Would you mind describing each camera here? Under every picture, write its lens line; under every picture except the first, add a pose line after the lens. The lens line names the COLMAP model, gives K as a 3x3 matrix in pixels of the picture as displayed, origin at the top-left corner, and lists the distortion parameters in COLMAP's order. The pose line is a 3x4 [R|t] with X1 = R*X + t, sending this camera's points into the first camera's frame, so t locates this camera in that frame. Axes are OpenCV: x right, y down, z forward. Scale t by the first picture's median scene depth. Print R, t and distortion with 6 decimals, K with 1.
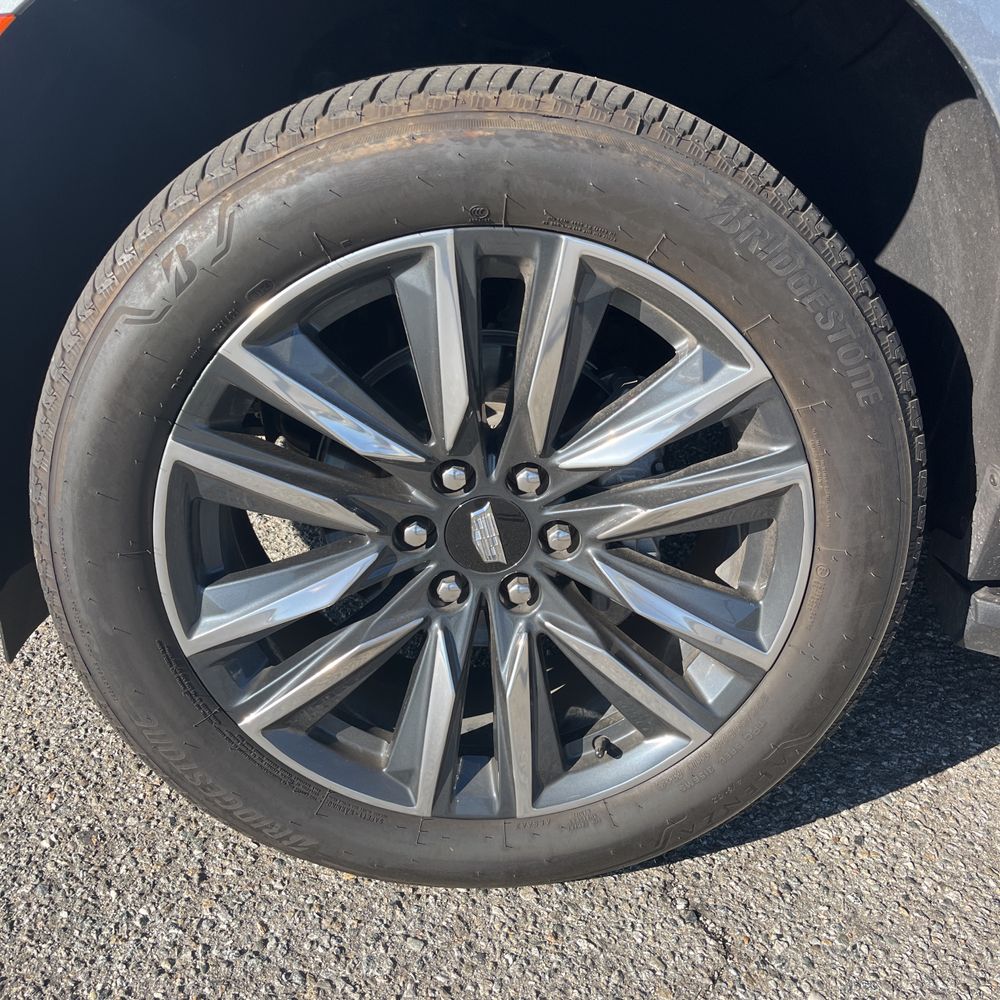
lens RADIAL K [[1015.0, 0, 497.8], [0, 1015.0, 504.3], [0, 0, 1]] dist [0.021076, 0.000000]
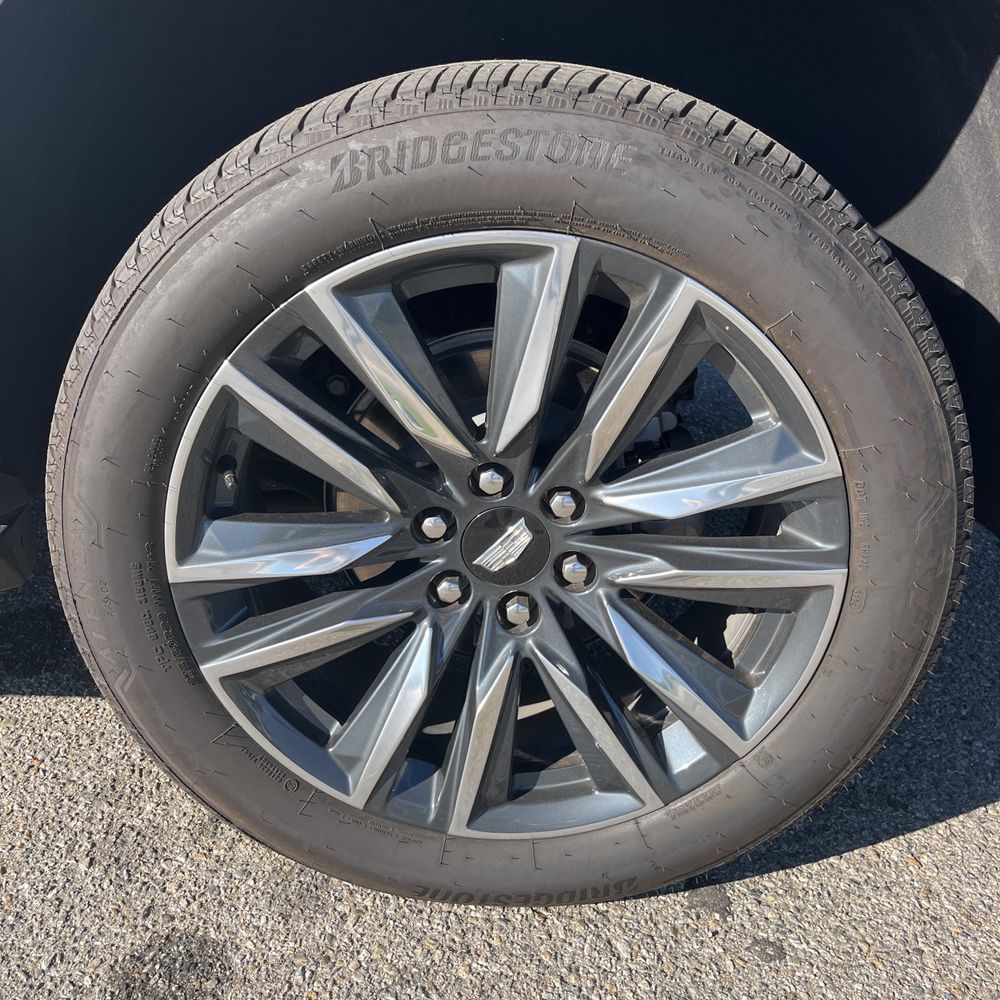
lens RADIAL K [[1015.0, 0, 504.6], [0, 1015.0, 499.7], [0, 0, 1]] dist [0.021076, 0.000000]
pose [[0.999234, 0.026075, -0.029184, 3.821310], [-0.026318, 0.999622, -0.008002, 0.041732], [0.028964, 0.008764, 0.999542, 0.216665]]
